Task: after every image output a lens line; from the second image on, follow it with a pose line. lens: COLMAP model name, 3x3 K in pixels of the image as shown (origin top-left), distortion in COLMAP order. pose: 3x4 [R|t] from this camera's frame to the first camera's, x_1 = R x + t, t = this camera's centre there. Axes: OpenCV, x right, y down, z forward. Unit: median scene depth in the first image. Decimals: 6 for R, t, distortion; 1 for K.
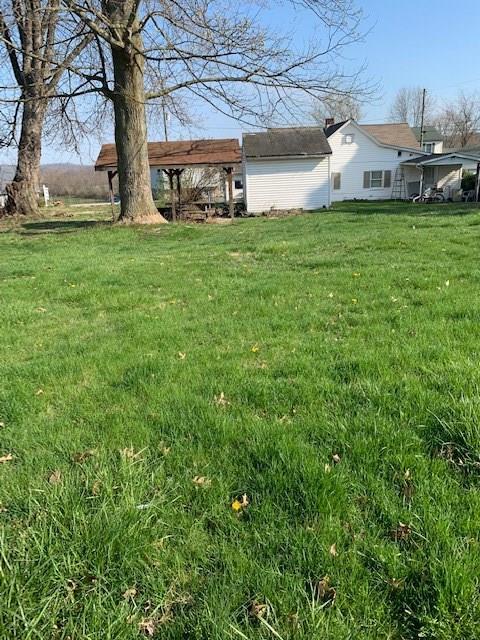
lens RADIAL K [[474.0, 0, 244.1], [0, 474.0, 321.3], [0, 0, 1]] dist [0.018417, -0.030461]
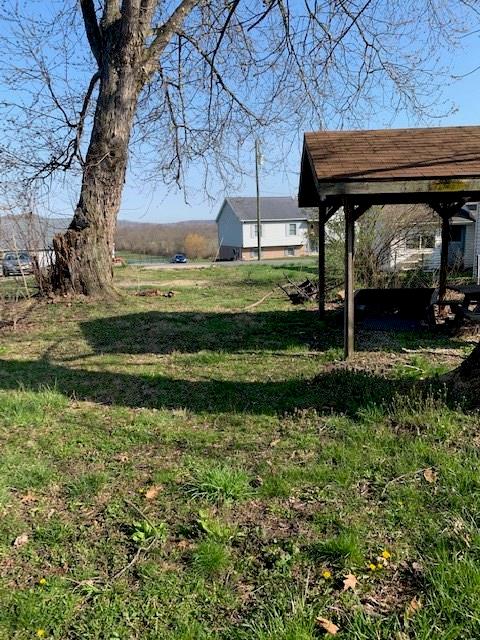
lens RADIAL K [[474.0, 0, 248.2], [0, 474.0, 318.9], [0, 0, 1]] dist [0.018417, -0.030461]
pose [[0.996293, 0.024143, -0.082568, -0.720416], [-0.033875, 0.992366, -0.118580, -0.420532], [0.079075, 0.120937, 0.989506, 1.503110]]
